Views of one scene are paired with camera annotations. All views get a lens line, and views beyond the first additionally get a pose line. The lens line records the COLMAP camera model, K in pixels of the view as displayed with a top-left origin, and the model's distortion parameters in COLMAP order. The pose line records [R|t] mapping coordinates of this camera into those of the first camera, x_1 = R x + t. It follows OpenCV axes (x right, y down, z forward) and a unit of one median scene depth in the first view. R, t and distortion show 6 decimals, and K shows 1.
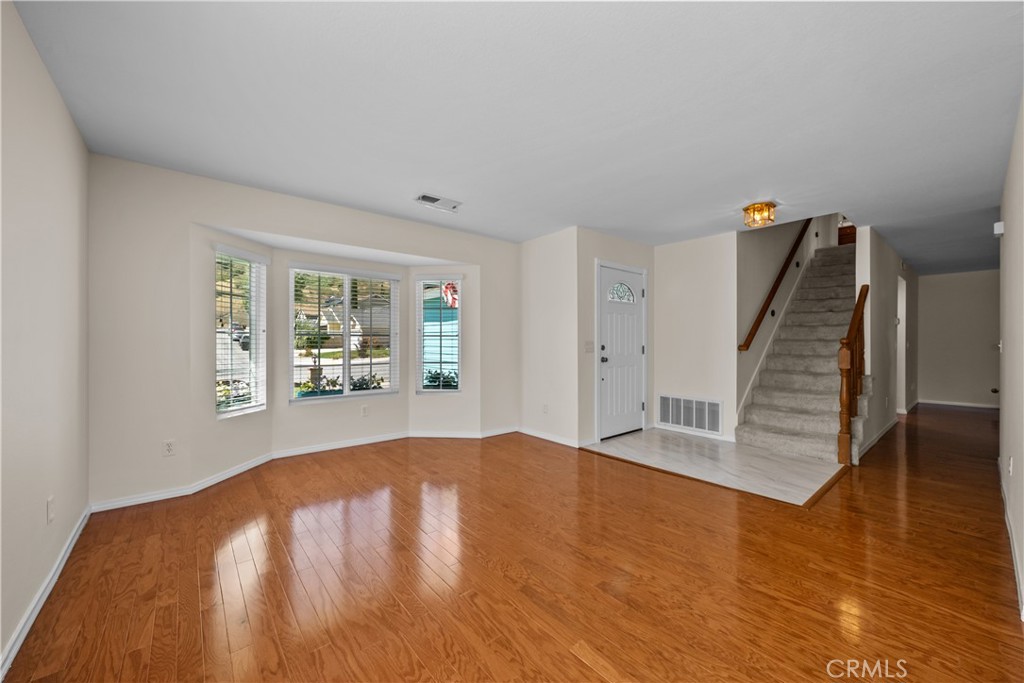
lens RADIAL K [[393.9, 0, 508.5], [0, 393.9, 338.9], [0, 0, 1]] dist [0.001345, -0.000753]
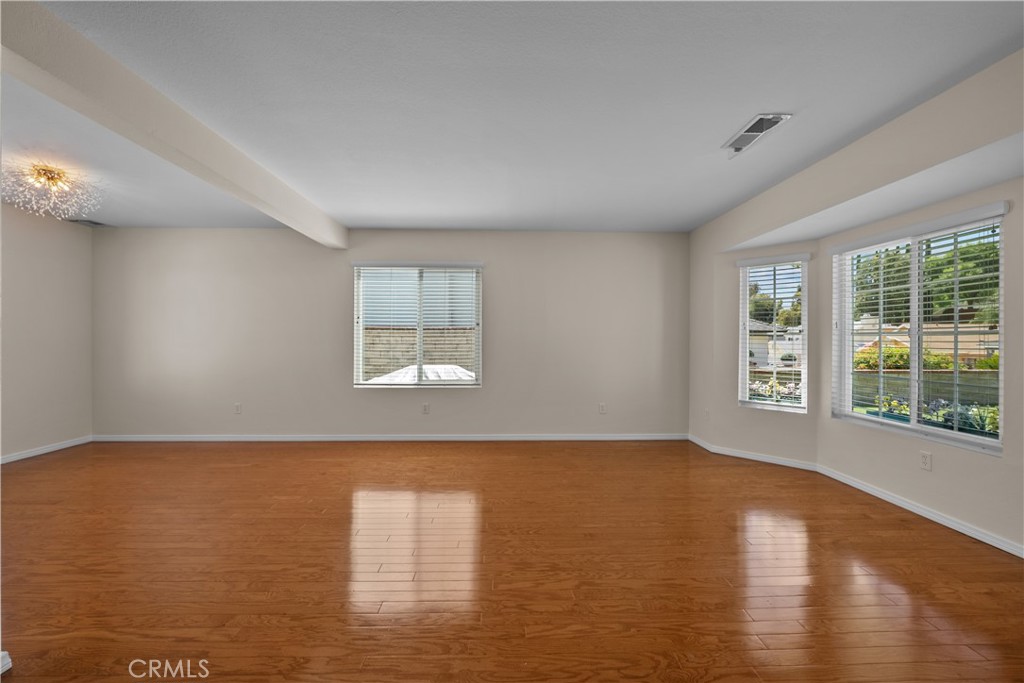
lens RADIAL K [[393.9, 0, 508.8], [0, 393.9, 338.2], [0, 0, 1]] dist [0.001345, -0.000753]
pose [[-0.620591, -0.006548, -0.784107, 0.477467], [-0.001167, 0.999972, -0.007427, 0.004191], [0.784133, -0.003694, -0.620581, 0.864586]]
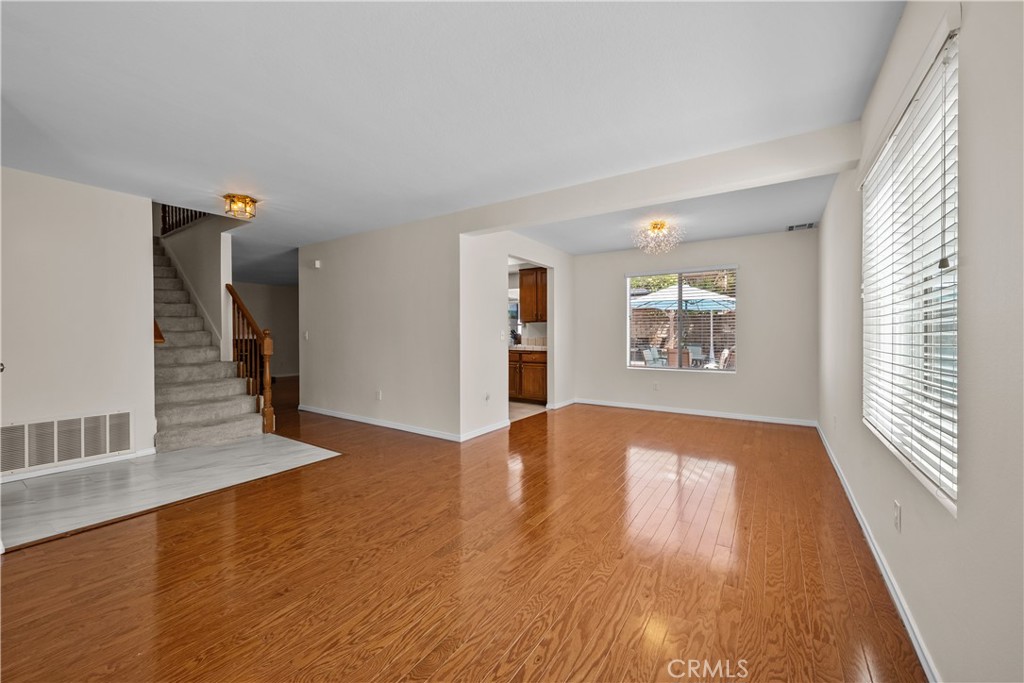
lens RADIAL K [[393.9, 0, 512.9], [0, 393.9, 349.3], [0, 0, 1]] dist [0.001345, -0.000753]
pose [[-0.293568, -0.035731, 0.955270, -0.432315], [-0.002911, 0.999330, 0.036485, 0.009238], [-0.955934, 0.007930, -0.293475, 0.515516]]
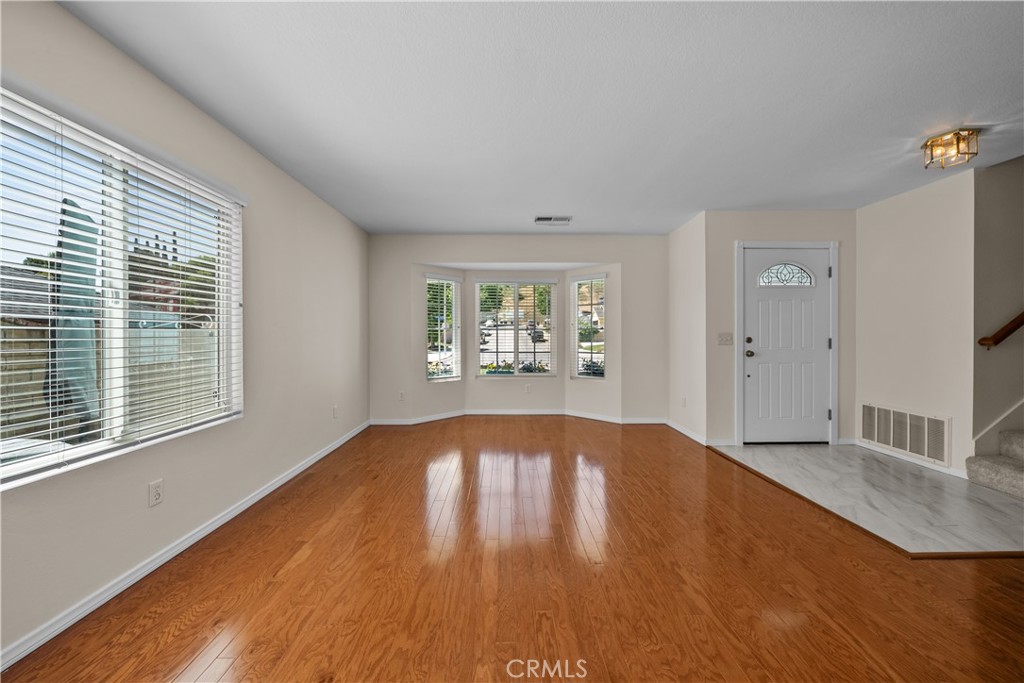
lens RADIAL K [[393.9, 0, 506.5], [0, 393.9, 334.0], [0, 0, 1]] dist [0.001345, -0.000753]
pose [[0.772794, -0.004518, -0.634641, 0.386757], [0.005882, 0.999983, 0.000043, 0.005384], [0.634630, -0.003766, 0.772807, -0.030328]]
